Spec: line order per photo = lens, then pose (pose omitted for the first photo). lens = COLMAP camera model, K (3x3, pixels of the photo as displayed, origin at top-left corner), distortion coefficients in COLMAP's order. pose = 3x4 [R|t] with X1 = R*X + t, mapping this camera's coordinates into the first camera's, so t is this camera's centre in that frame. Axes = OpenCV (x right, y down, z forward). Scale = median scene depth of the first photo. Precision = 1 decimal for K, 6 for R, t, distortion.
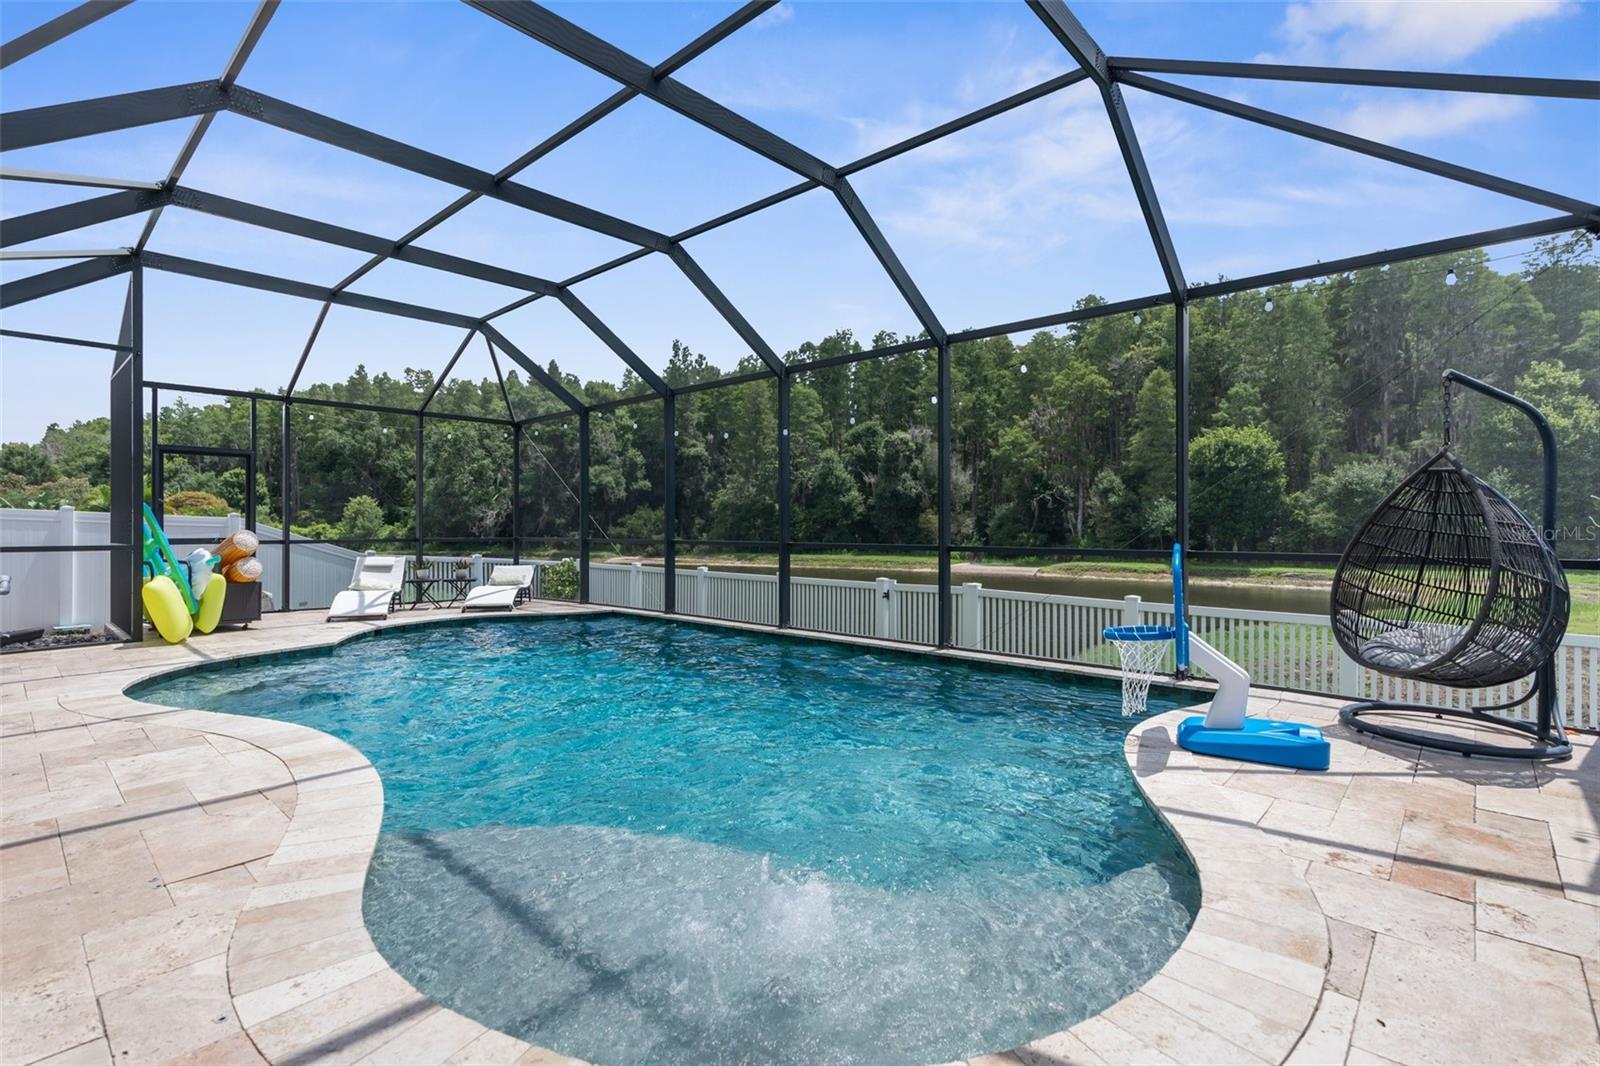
lens RADIAL K [[743.6, 0, 797.6], [0, 743.6, 531.9], [0, 0, 1]] dist [-0.014494, 0.005275]
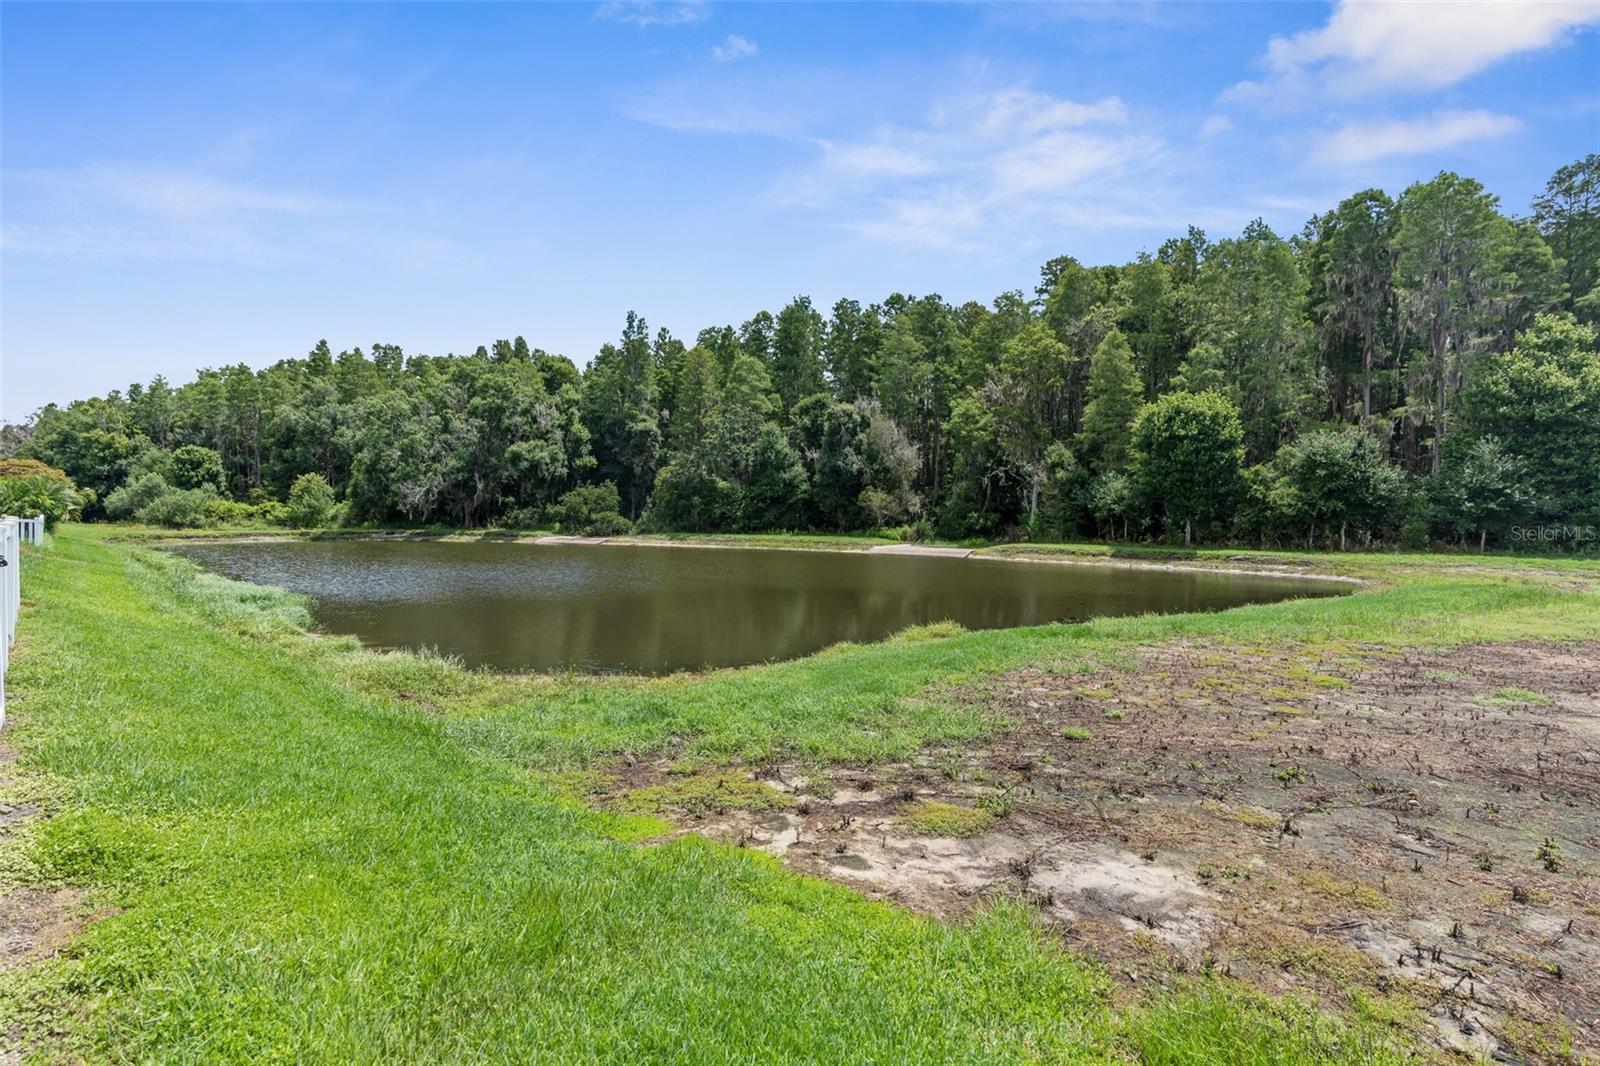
lens RADIAL K [[743.6, 0, 785.9], [0, 743.6, 523.6], [0, 0, 1]] dist [-0.014494, 0.005275]
pose [[0.998939, 0.005437, -0.045727, 0.110568], [-0.004988, 0.999938, 0.009924, 0.007244], [0.045778, -0.009685, 0.998905, 0.065914]]
